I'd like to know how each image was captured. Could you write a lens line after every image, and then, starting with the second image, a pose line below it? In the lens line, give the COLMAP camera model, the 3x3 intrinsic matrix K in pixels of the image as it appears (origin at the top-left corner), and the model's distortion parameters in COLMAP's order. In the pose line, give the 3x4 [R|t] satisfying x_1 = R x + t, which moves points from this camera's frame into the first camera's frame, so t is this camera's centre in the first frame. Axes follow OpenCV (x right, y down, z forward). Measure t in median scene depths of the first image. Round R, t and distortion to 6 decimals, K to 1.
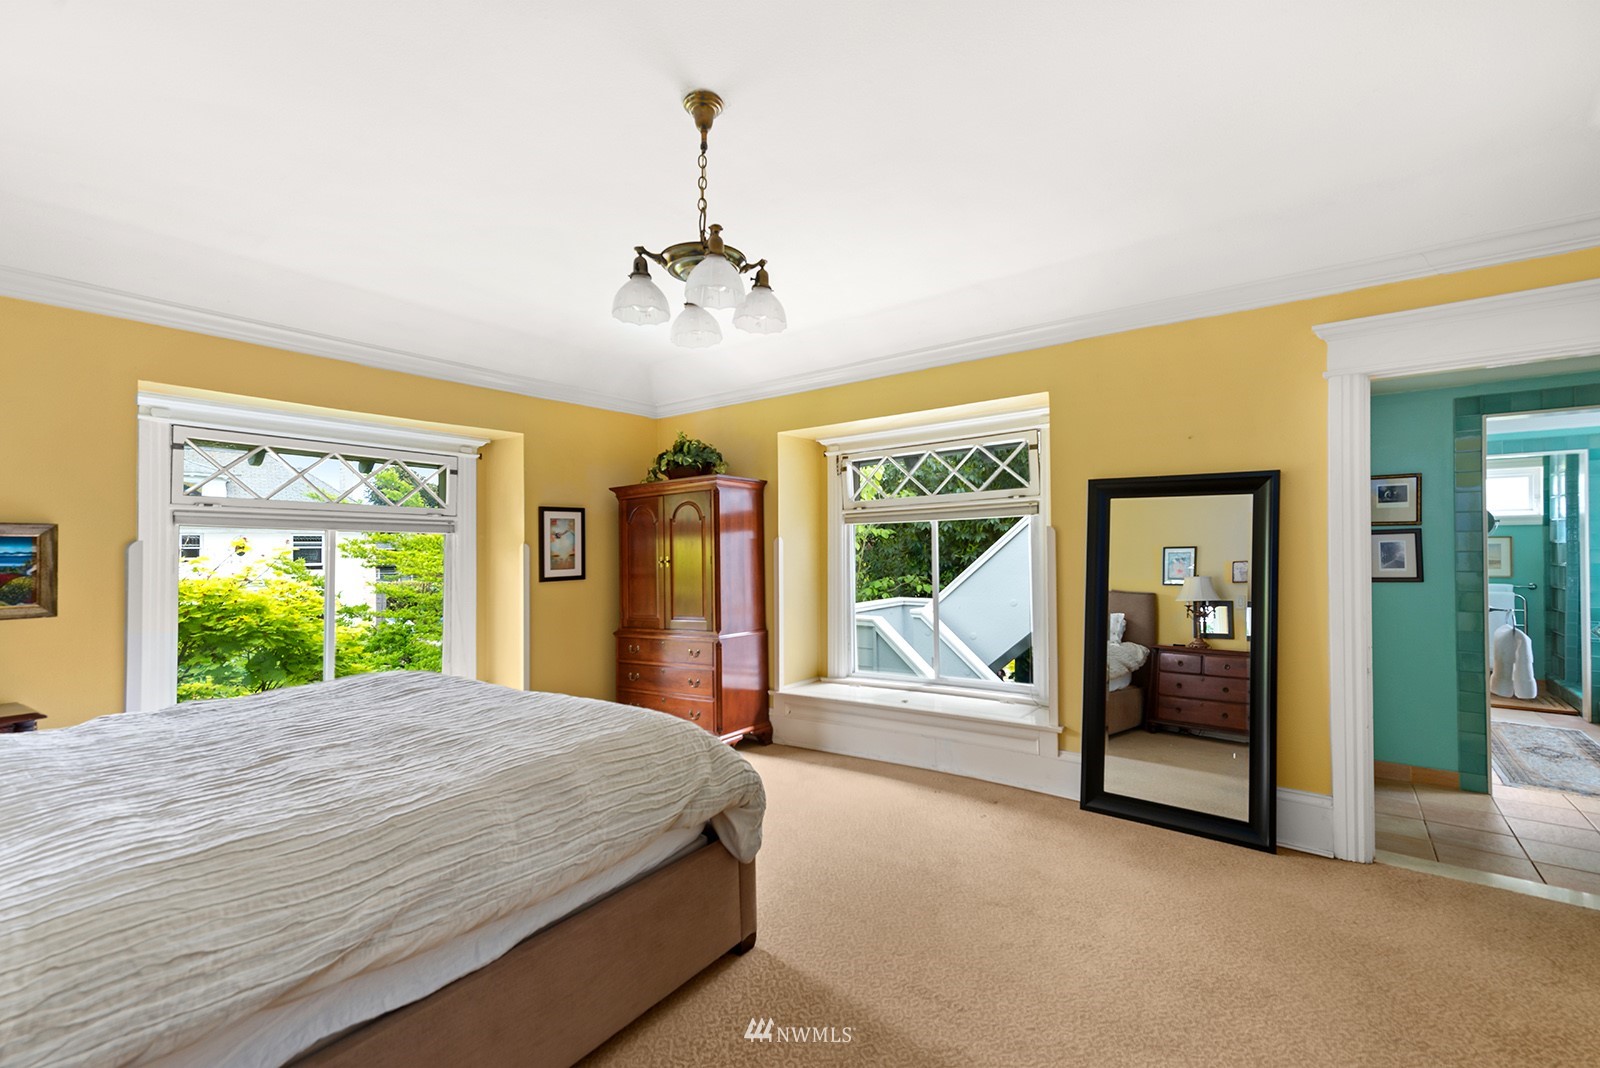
lens RADIAL K [[734.0, 0, 794.5], [0, 734.0, 547.3], [0, 0, 1]] dist [-0.000030, -0.000004]
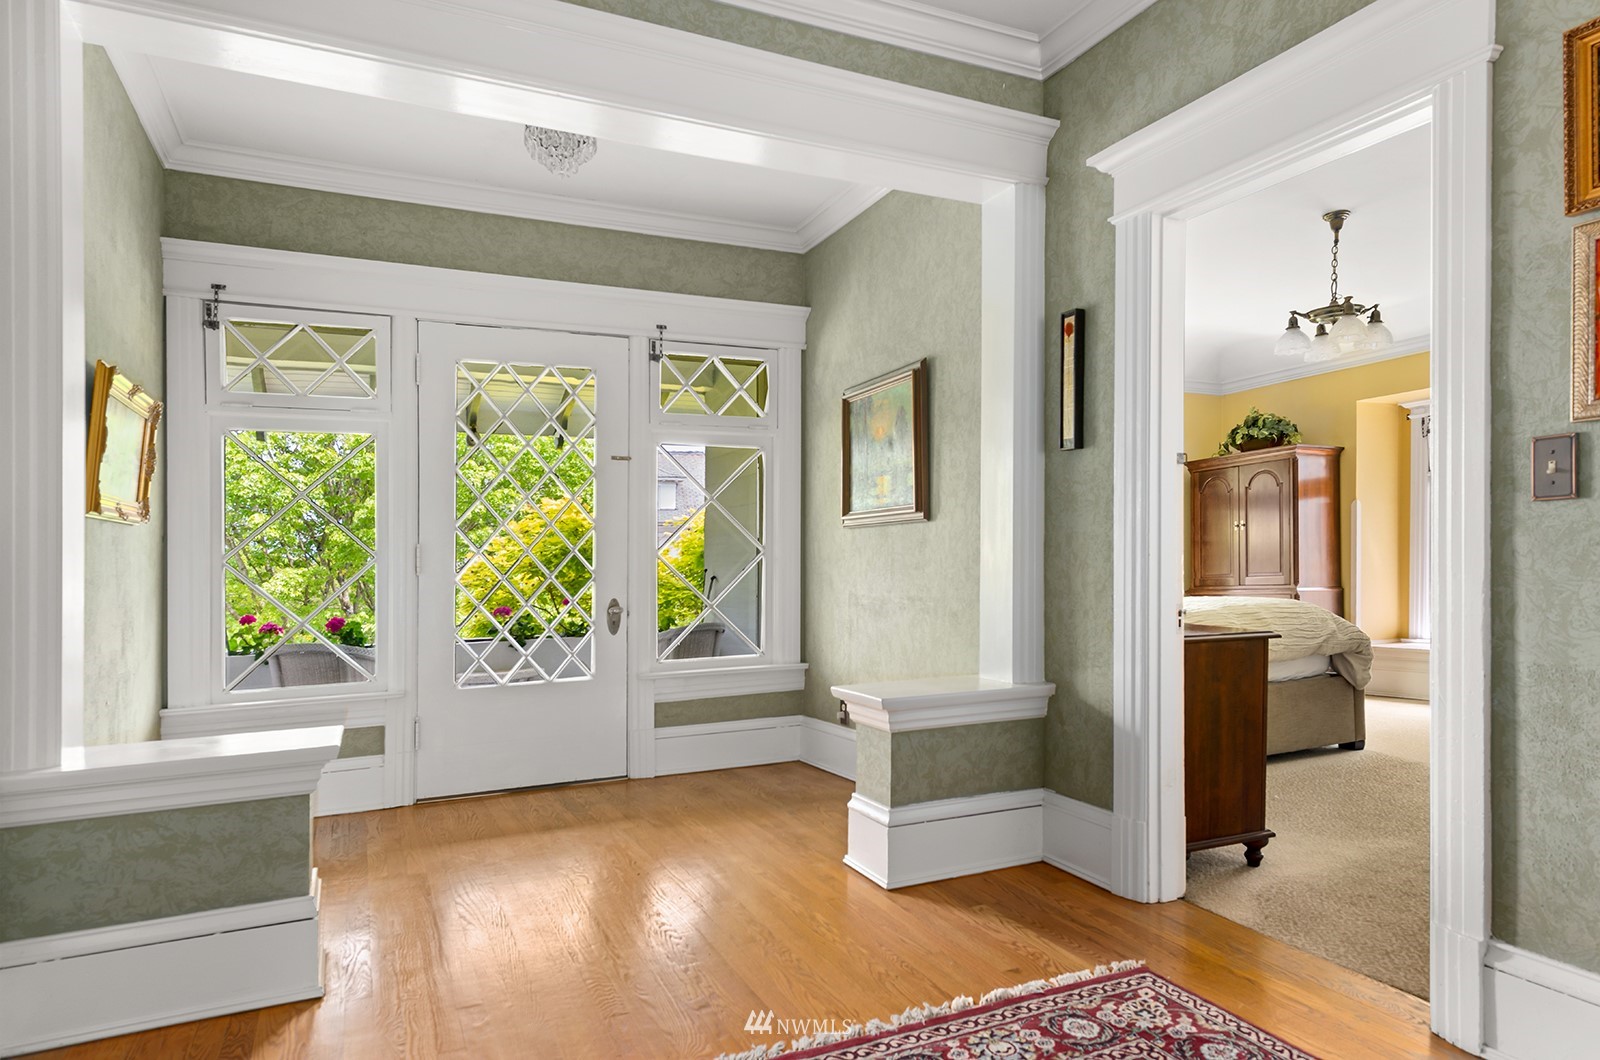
lens RADIAL K [[963.4, 0, 804.3], [0, 963.4, 581.7], [0, 0, 1]] dist [0.005522, -0.000065]
pose [[0.877056, 0.007853, -0.480324, -0.052150], [0.007894, 0.999496, 0.030756, 0.054513], [0.480323, -0.030766, 0.876552, -0.613273]]
